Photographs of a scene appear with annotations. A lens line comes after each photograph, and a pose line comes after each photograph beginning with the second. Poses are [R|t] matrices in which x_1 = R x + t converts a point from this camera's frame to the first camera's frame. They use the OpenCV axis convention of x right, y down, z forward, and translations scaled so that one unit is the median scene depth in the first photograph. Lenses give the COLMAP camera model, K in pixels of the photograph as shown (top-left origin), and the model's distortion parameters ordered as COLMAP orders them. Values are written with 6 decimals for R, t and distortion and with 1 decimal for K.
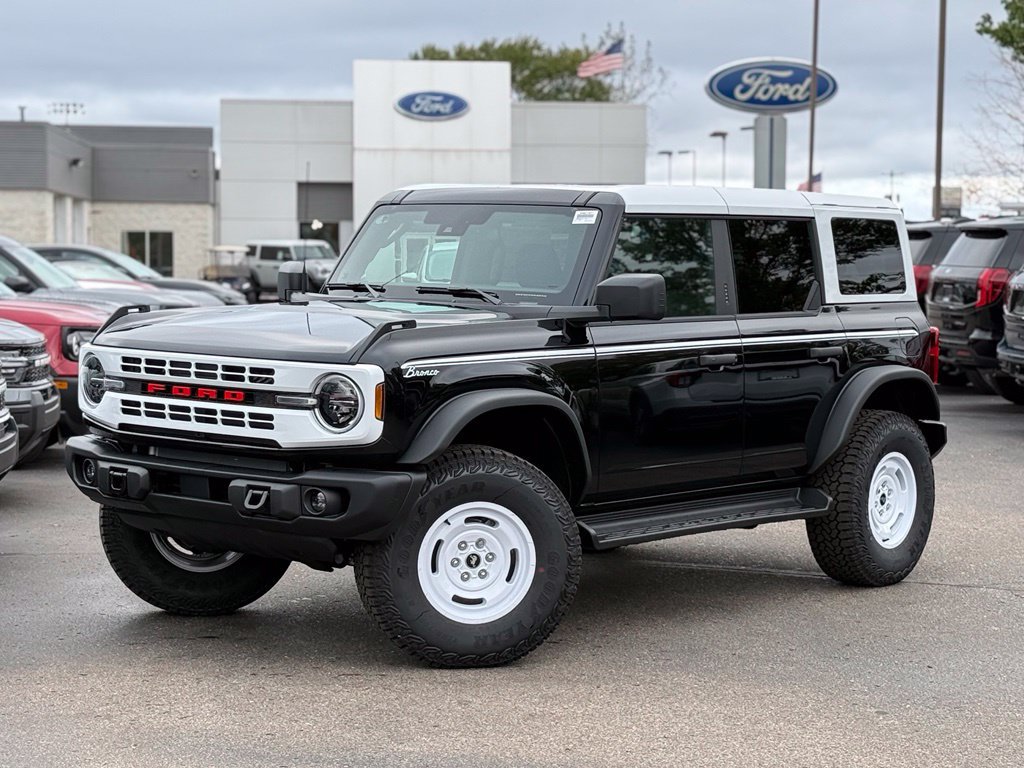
lens RADIAL K [[2148.4, 0, 512.0], [0, 2148.4, 384.0], [0, 0, 1]] dist [0.087564, 0.360924]
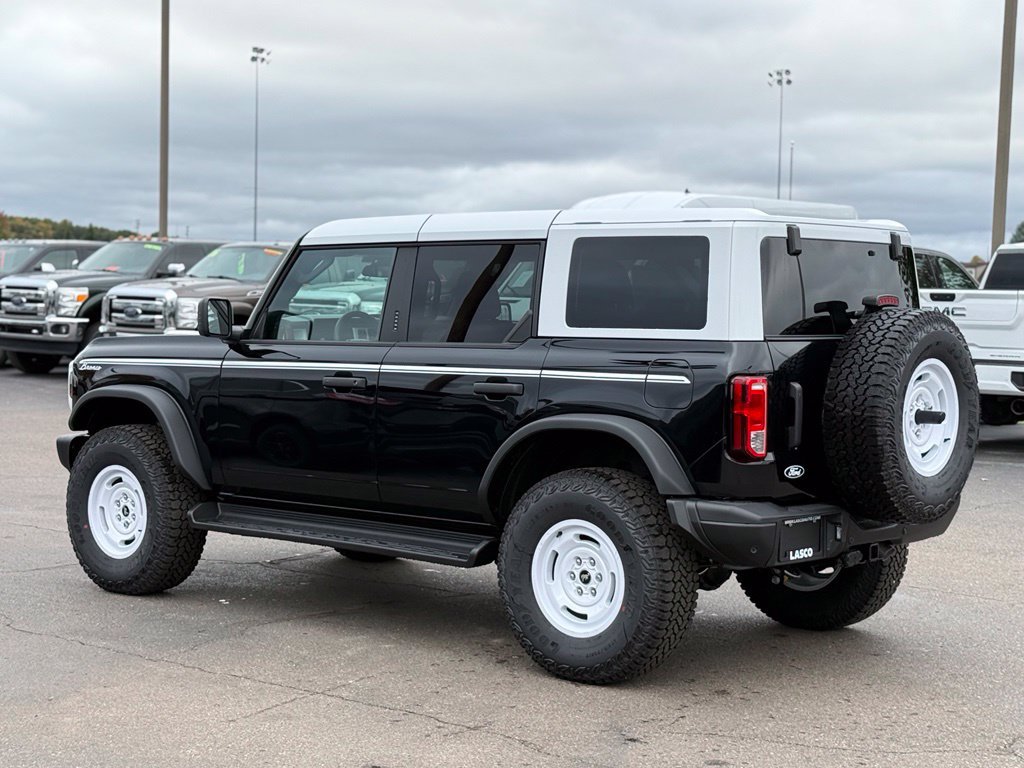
lens RADIAL K [[1926.9, 0, 512.0], [0, 1926.9, 384.0], [0, 0, 1]] dist [0.106655, 0.413039]
pose [[-0.028753, 0.022907, -0.999324, 1.132954], [-0.079581, 0.996512, 0.025132, -0.044726], [0.996414, 0.080250, -0.026830, 1.230478]]
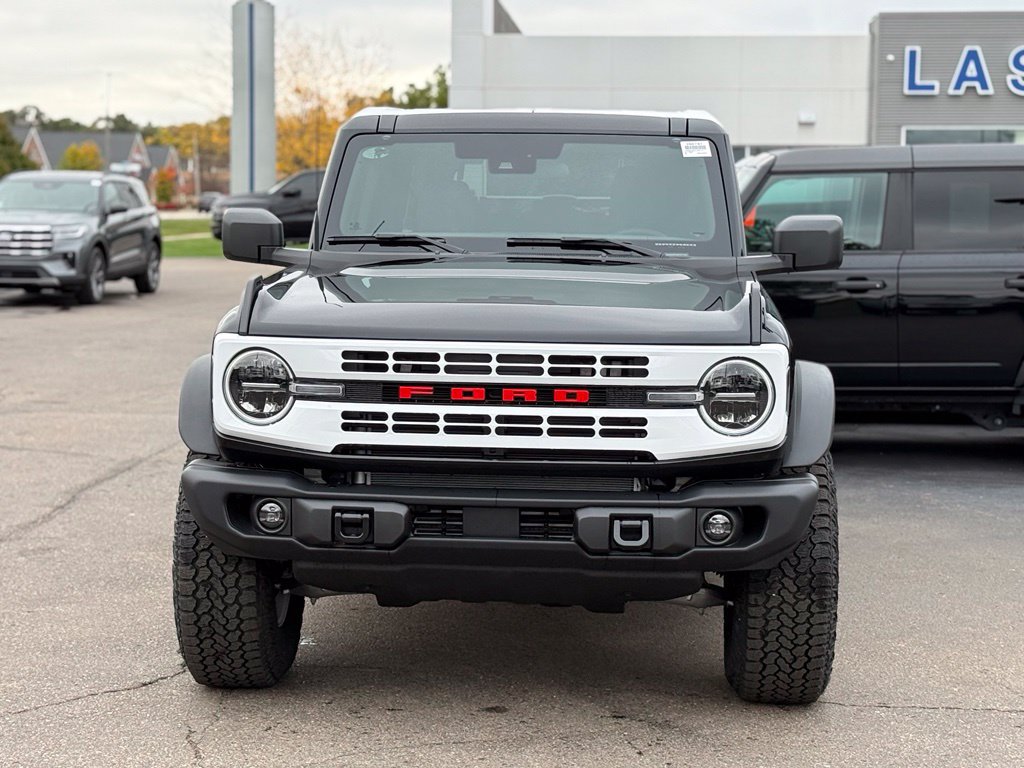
lens RADIAL K [[2042.8, 0, 490.9], [0, 2042.8, 383.3], [0, 0, 1]] dist [0.089611, 0.257253]
pose [[0.820912, -0.070366, 0.566703, -0.526559], [0.046077, 0.997305, 0.057086, -0.038592], [-0.569193, -0.020750, 0.821942, 0.419684]]
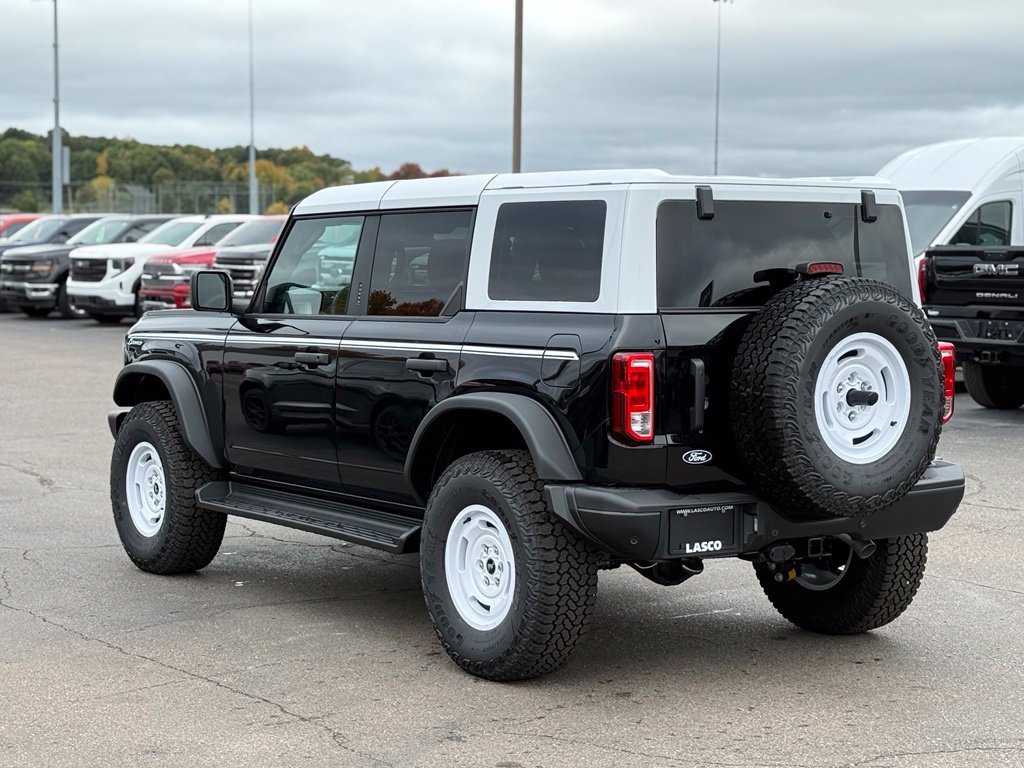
lens RADIAL K [[2148.4, 0, 512.0], [0, 2148.4, 384.0], [0, 0, 1]] dist [0.087564, 0.360924]
pose [[-0.290447, 0.034855, -0.956256, 1.127817], [-0.071327, 0.995768, 0.057959, -0.070263], [0.954229, 0.085041, -0.286732, 1.526774]]
